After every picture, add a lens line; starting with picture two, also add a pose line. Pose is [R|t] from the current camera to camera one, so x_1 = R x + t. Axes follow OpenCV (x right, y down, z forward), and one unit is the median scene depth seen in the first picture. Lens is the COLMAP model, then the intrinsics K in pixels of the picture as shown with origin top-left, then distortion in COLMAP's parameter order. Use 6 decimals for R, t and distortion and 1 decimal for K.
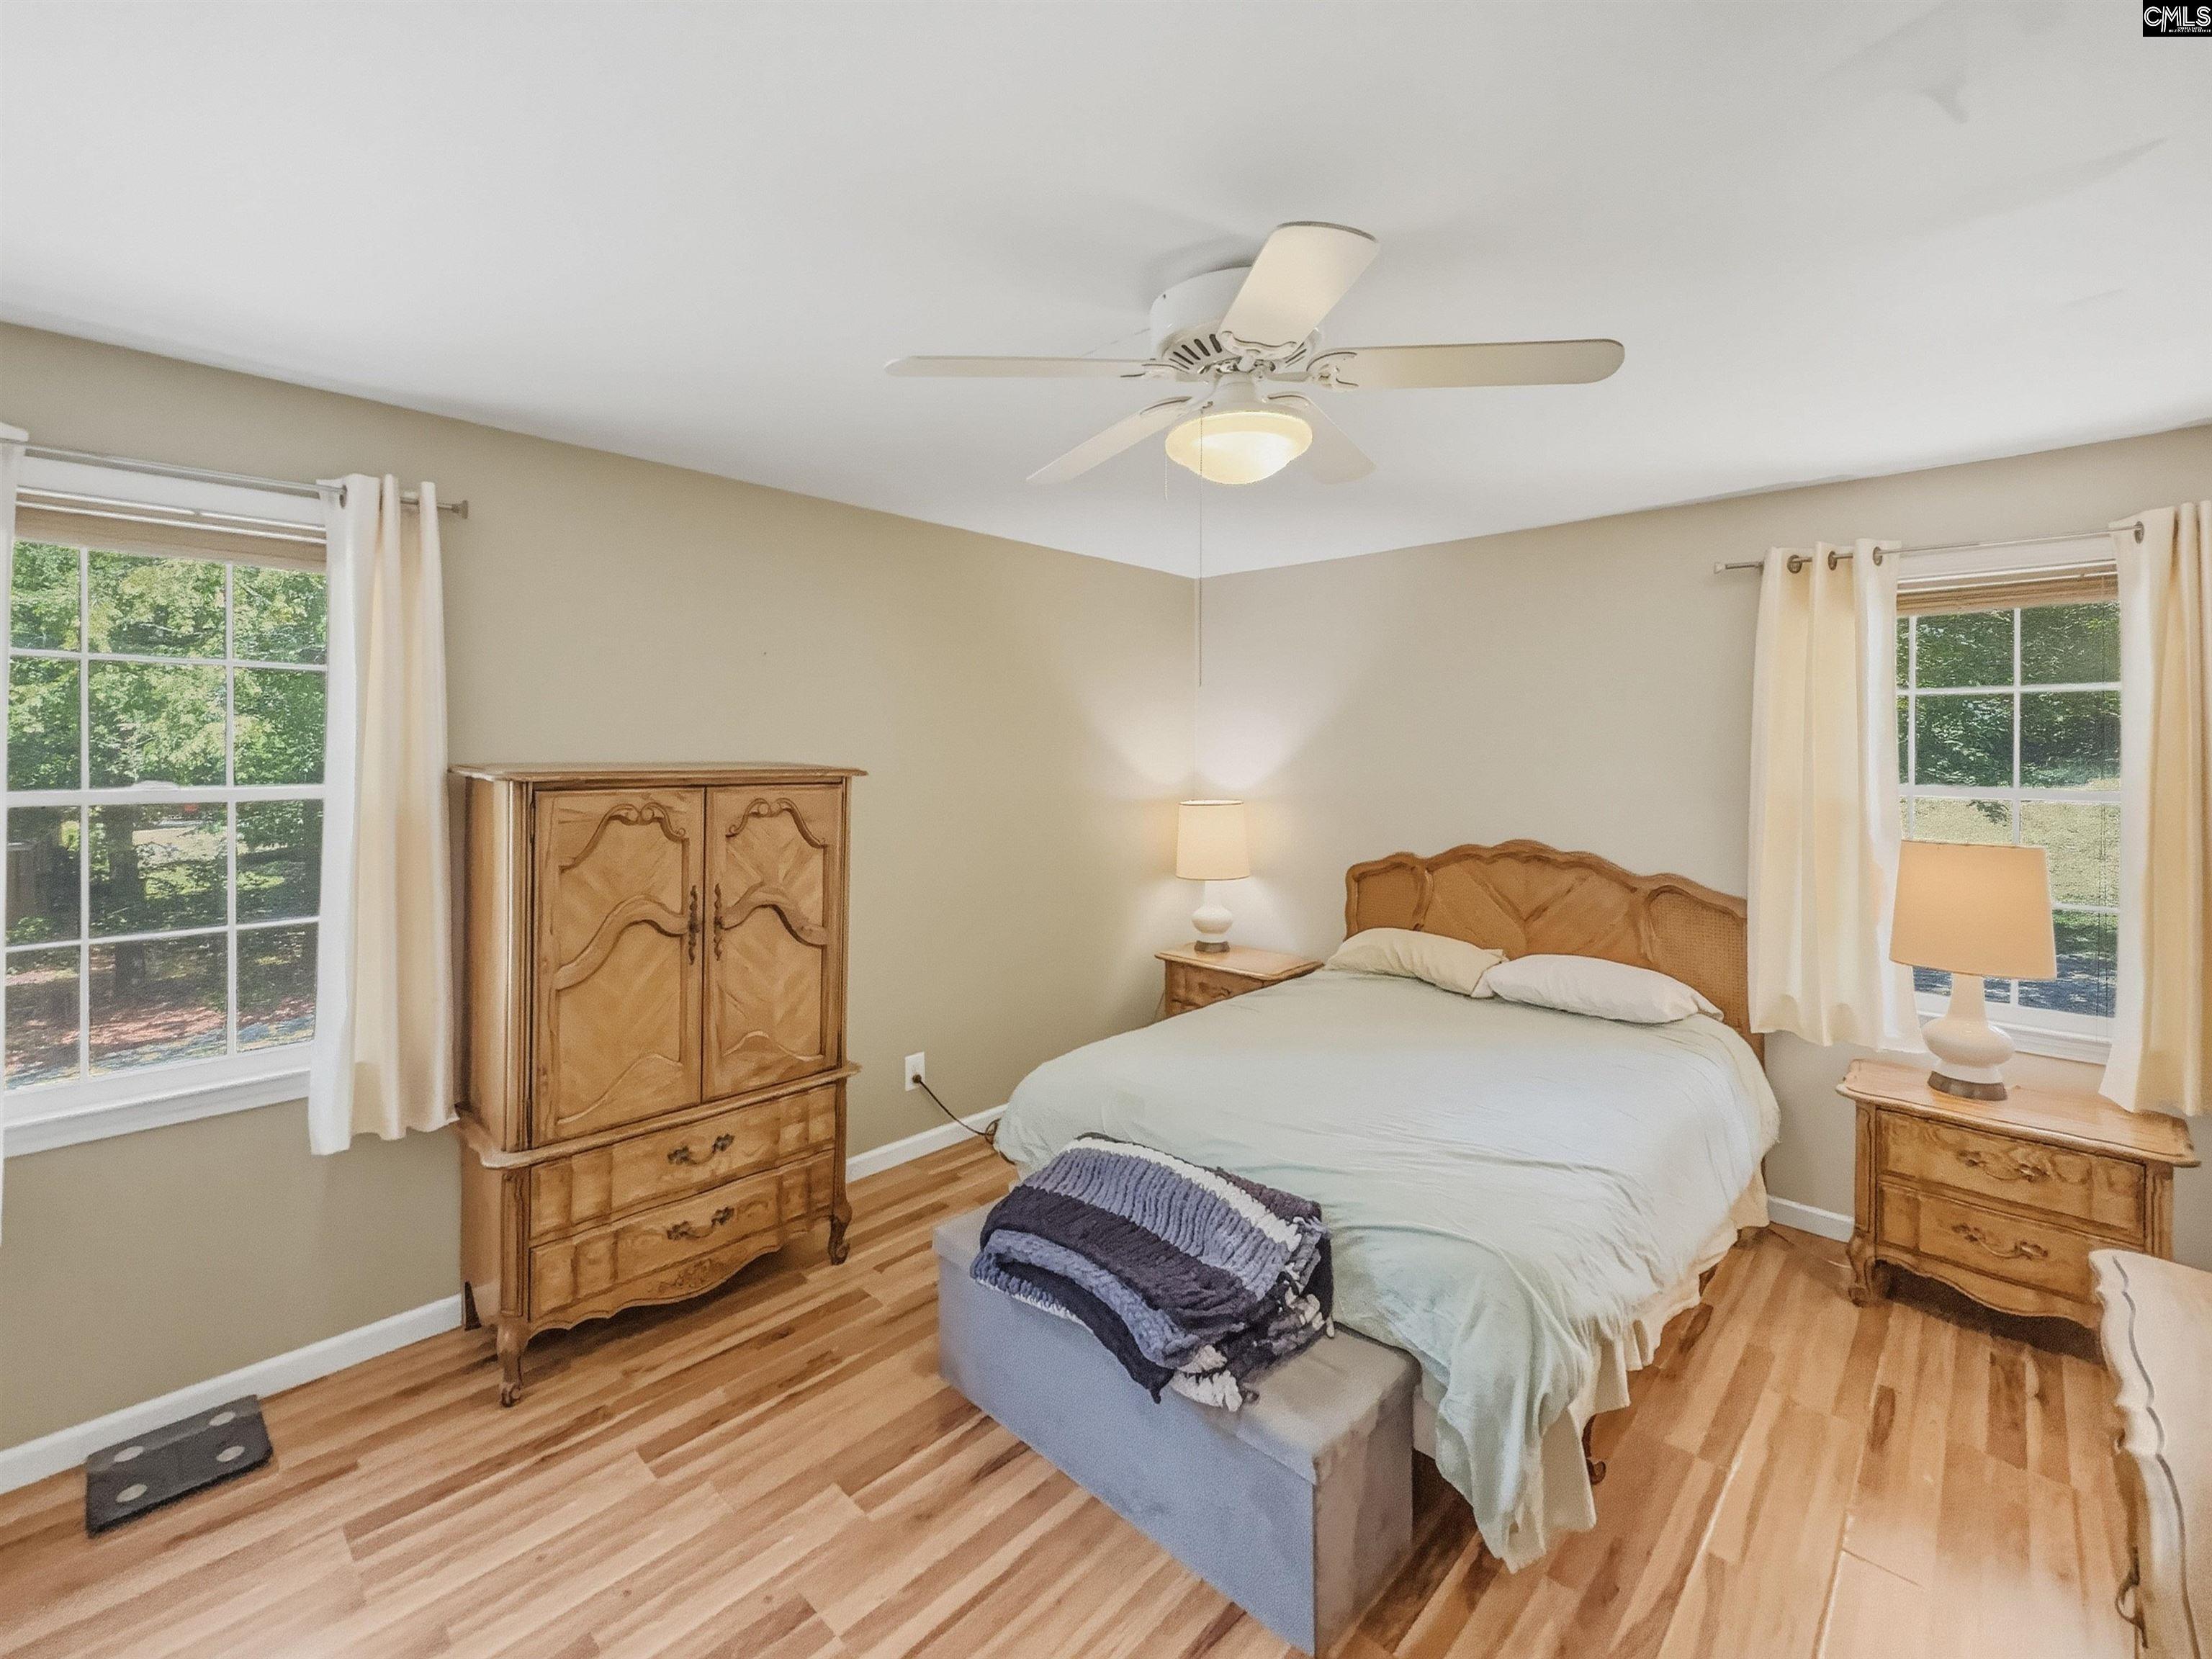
lens RADIAL K [[946.3, 0, 1097.7], [0, 946.3, 753.0], [0, 0, 1]] dist [-0.005840, 0.000183]
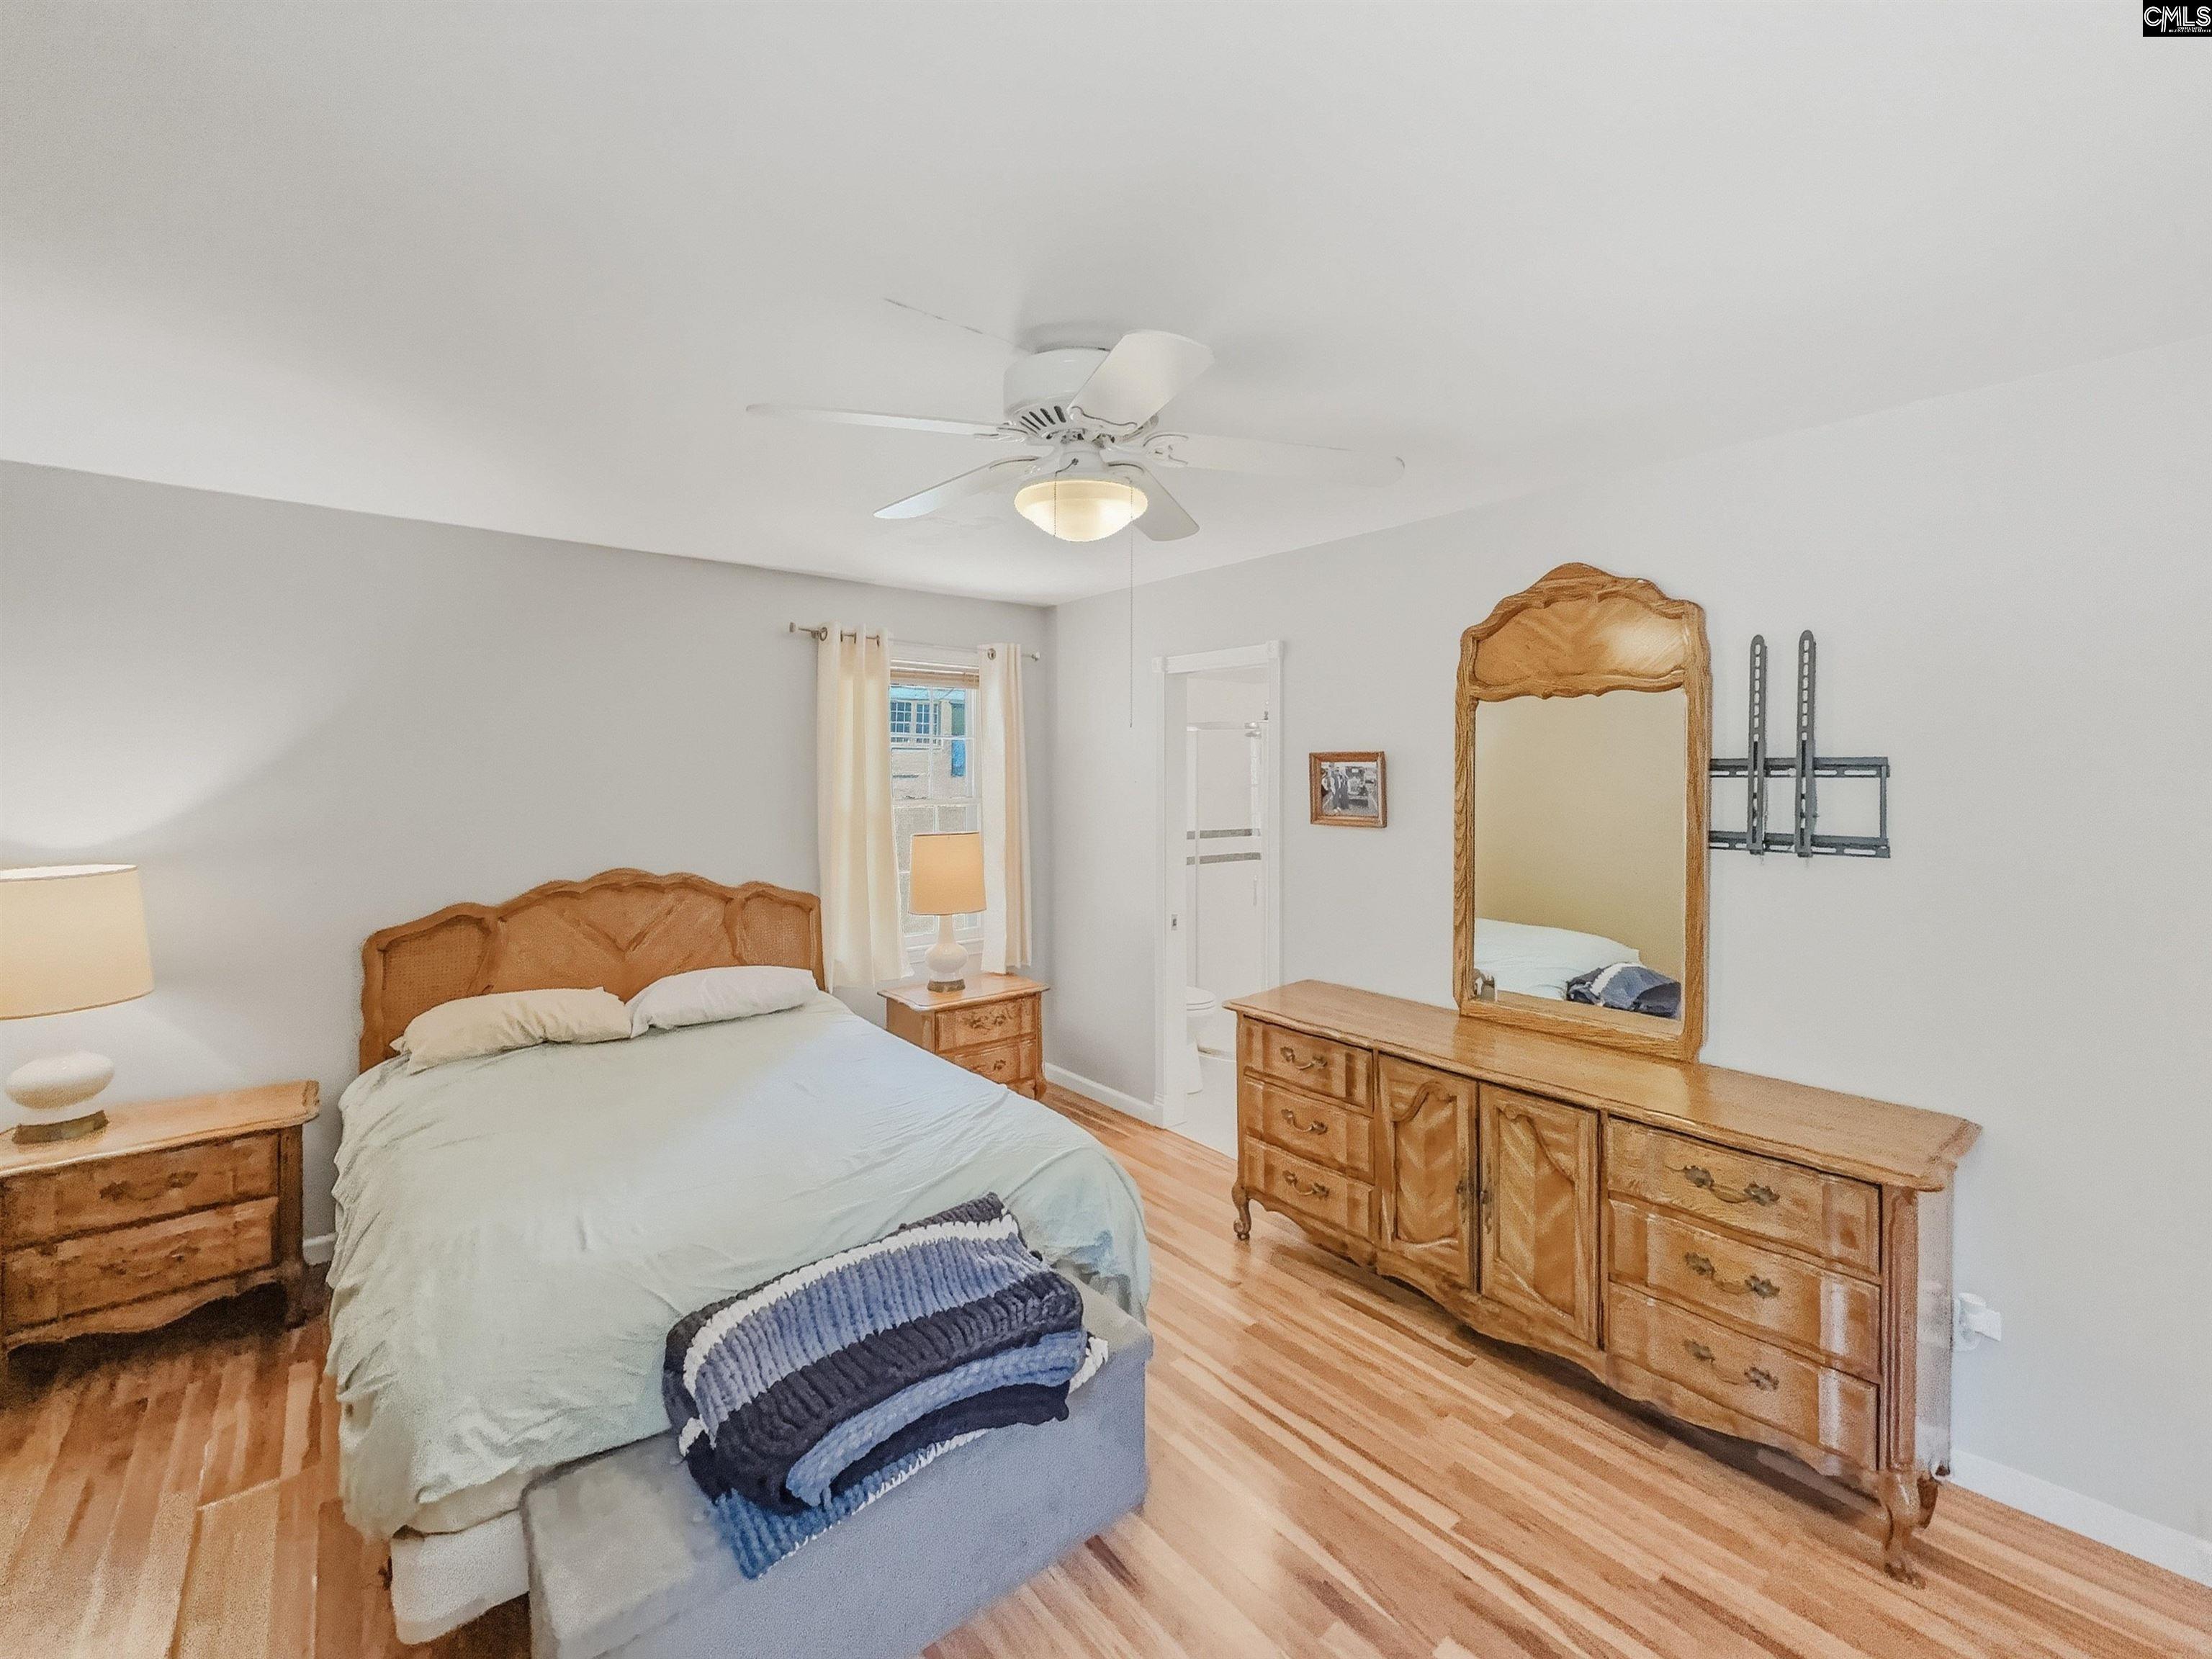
lens RADIAL K [[916.9, 0, 1105.5], [0, 916.9, 807.0], [0, 0, 1]] dist [-0.004379, 0.002165]
pose [[0.118281, -0.038721, 0.992225, -0.827362], [0.003197, 0.999249, 0.038614, -0.012657], [-0.992975, -0.001395, 0.118316, 0.776390]]
